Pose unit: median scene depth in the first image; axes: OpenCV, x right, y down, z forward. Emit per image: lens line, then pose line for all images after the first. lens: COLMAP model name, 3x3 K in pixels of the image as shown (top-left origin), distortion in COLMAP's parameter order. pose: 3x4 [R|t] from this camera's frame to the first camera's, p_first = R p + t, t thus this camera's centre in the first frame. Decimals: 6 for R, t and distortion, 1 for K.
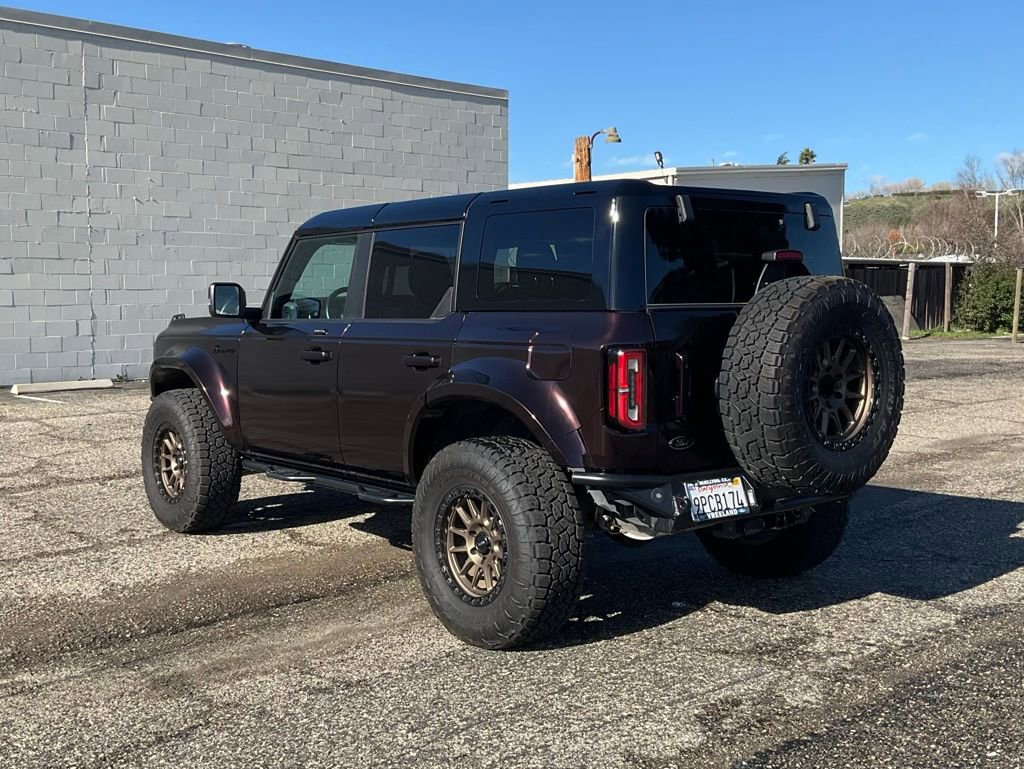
lens RADIAL K [[1227.1, 0, 492.1], [0, 1227.1, 385.9], [0, 0, 1]] dist [0.144971, -0.400100]
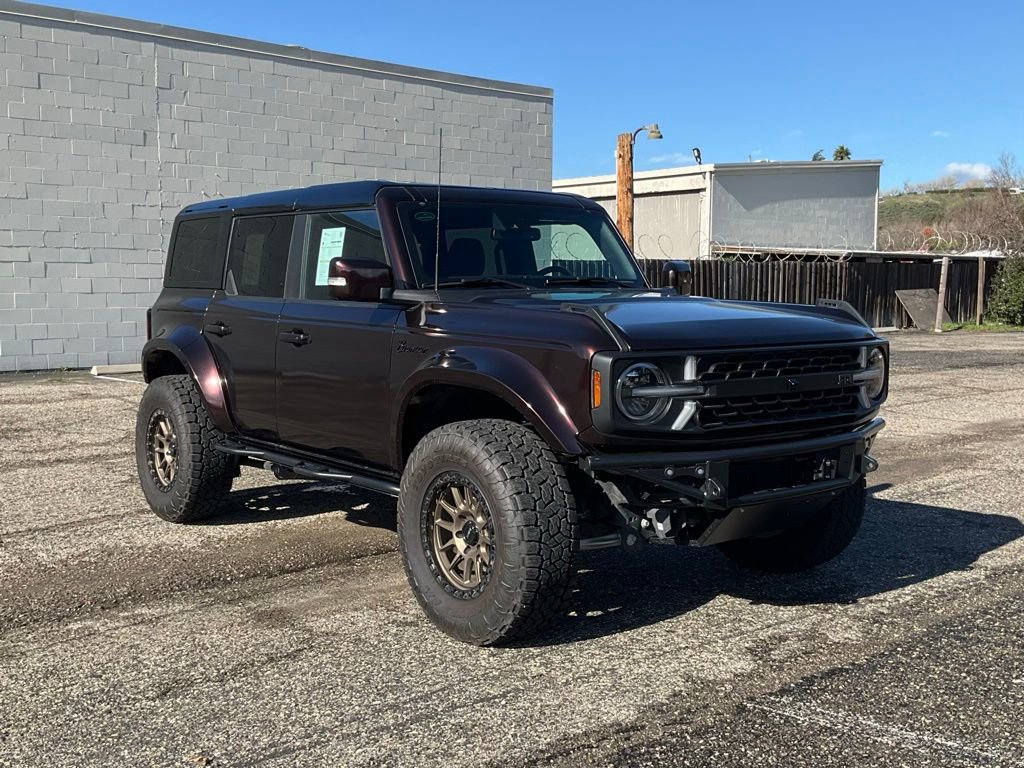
lens RADIAL K [[1194.2, 0, 472.0], [0, 1194.2, 404.5], [0, 0, 1]] dist [0.141293, -0.376542]
pose [[0.998969, 0.008110, -0.044668, -0.030892], [-0.007187, 0.999758, 0.020794, 0.022710], [0.044826, -0.020452, 0.998785, -0.077468]]
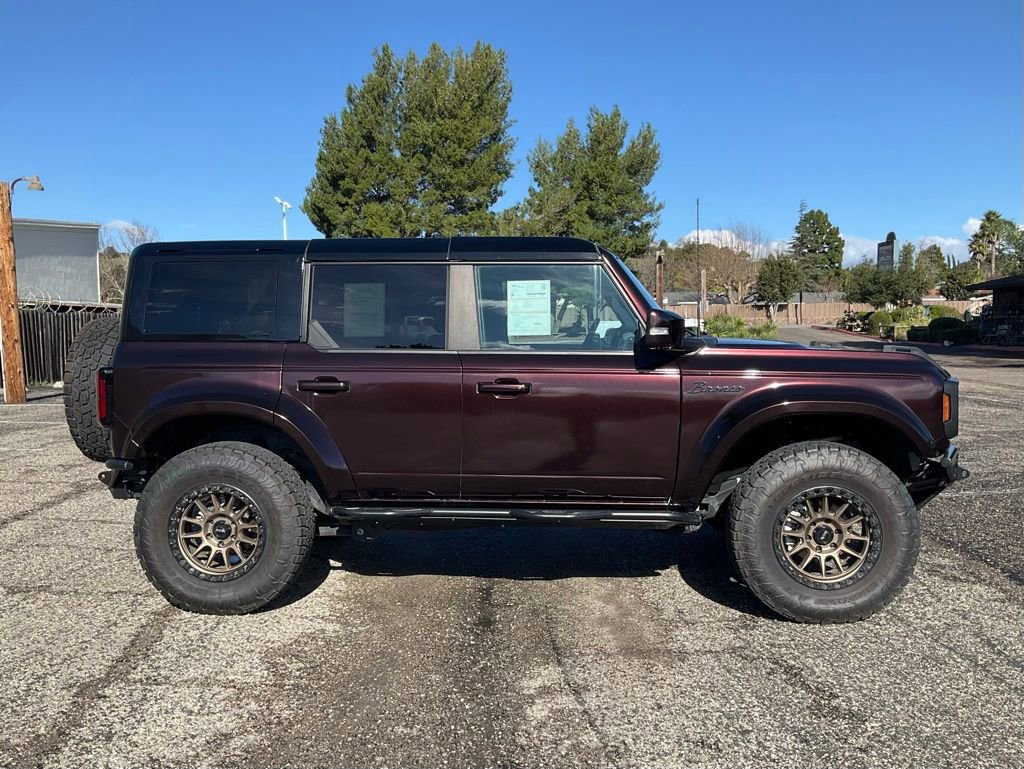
lens RADIAL K [[1038.8, 0, 506.4], [0, 1038.8, 367.8], [0, 0, 1]] dist [0.109009, -0.270252]
pose [[0.686942, -0.030535, 0.726070, -1.027323], [0.065150, 0.997681, -0.019681, -0.012963], [-0.723786, 0.060823, 0.687339, 0.402666]]
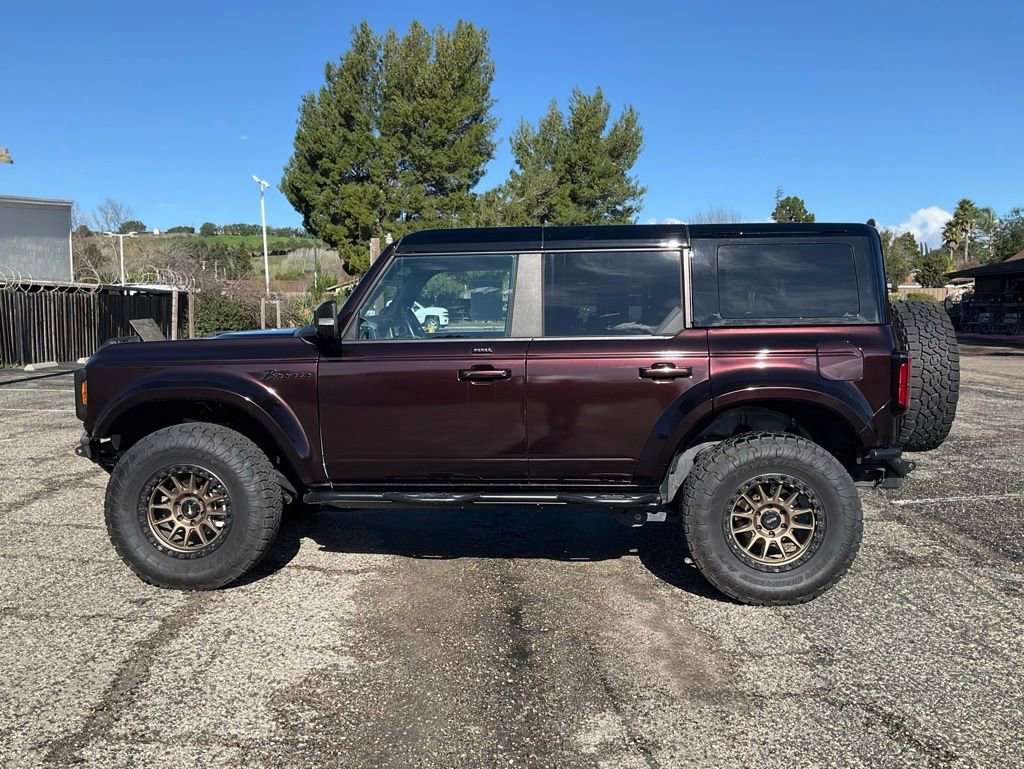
lens RADIAL K [[1032.0, 0, 512.0], [0, 1032.0, 384.5], [0, 0, 1]] dist [0.094415, -0.233196]
pose [[0.665953, -0.049716, 0.744335, -0.957769], [0.058505, 0.998184, 0.014327, -0.029698], [-0.743696, 0.034007, 0.667653, 0.546870]]
